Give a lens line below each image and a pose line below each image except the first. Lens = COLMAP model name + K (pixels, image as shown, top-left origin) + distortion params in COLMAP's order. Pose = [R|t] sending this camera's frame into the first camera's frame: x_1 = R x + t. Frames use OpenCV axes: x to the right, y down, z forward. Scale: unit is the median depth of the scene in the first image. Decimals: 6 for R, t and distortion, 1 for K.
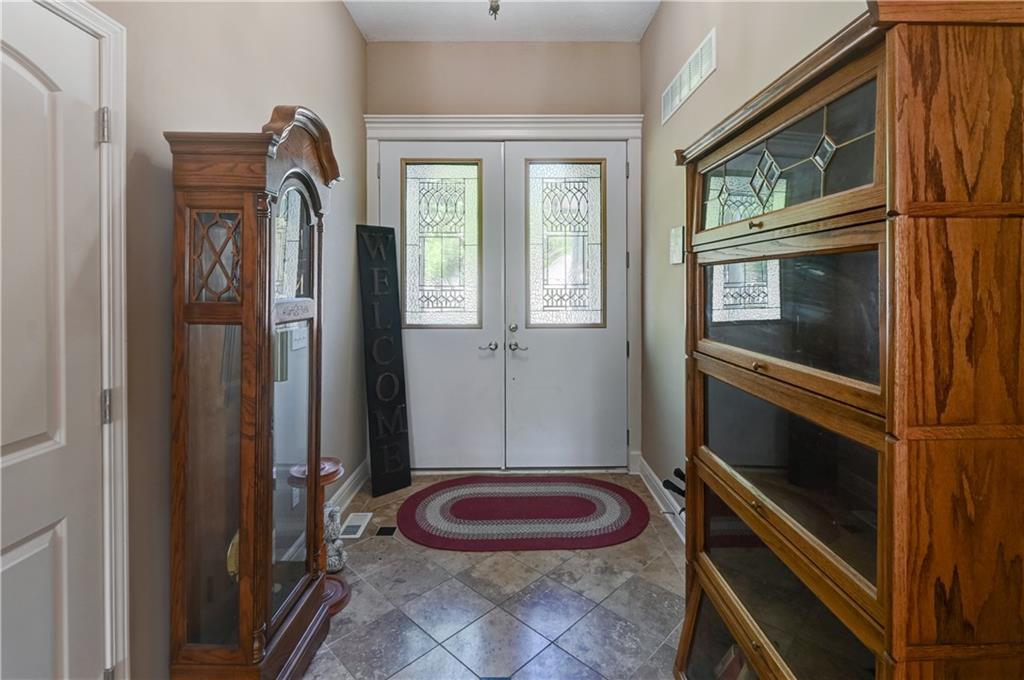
lens RADIAL K [[491.6, 0, 511.8], [0, 491.6, 279.7], [0, 0, 1]] dist [0.008080, -0.006452]
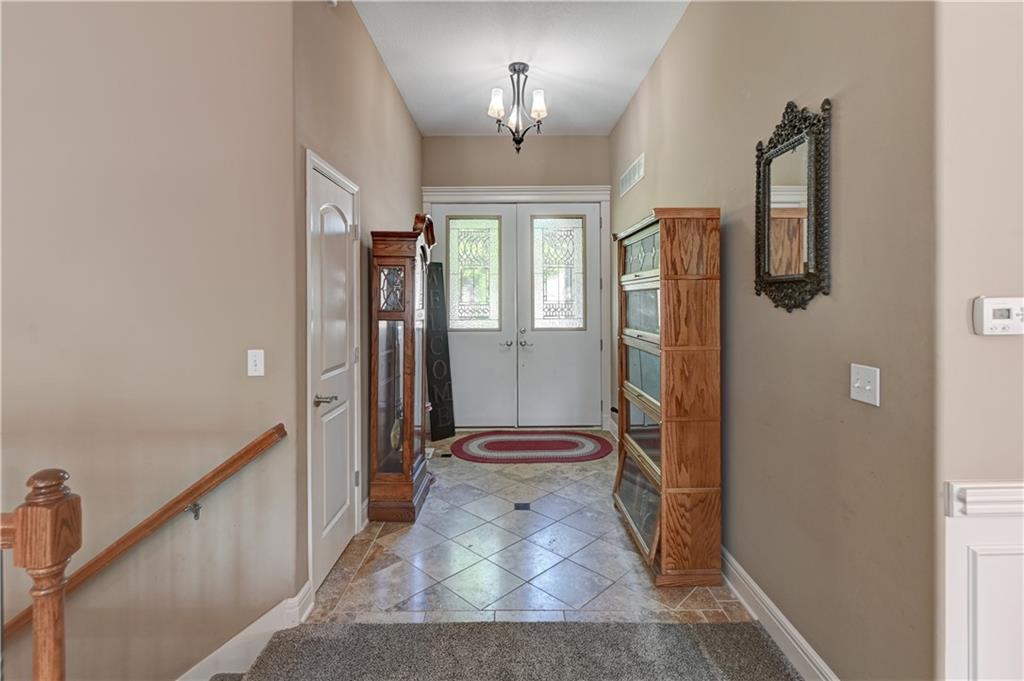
lens RADIAL K [[491.6, 0, 501.7], [0, 491.6, 299.5], [0, 0, 1]] dist [0.008080, -0.006452]
pose [[0.999934, -0.003684, -0.010891, -0.048088], [0.003771, 0.999962, 0.007910, -0.007149], [0.010862, -0.007951, 0.999909, -0.504741]]
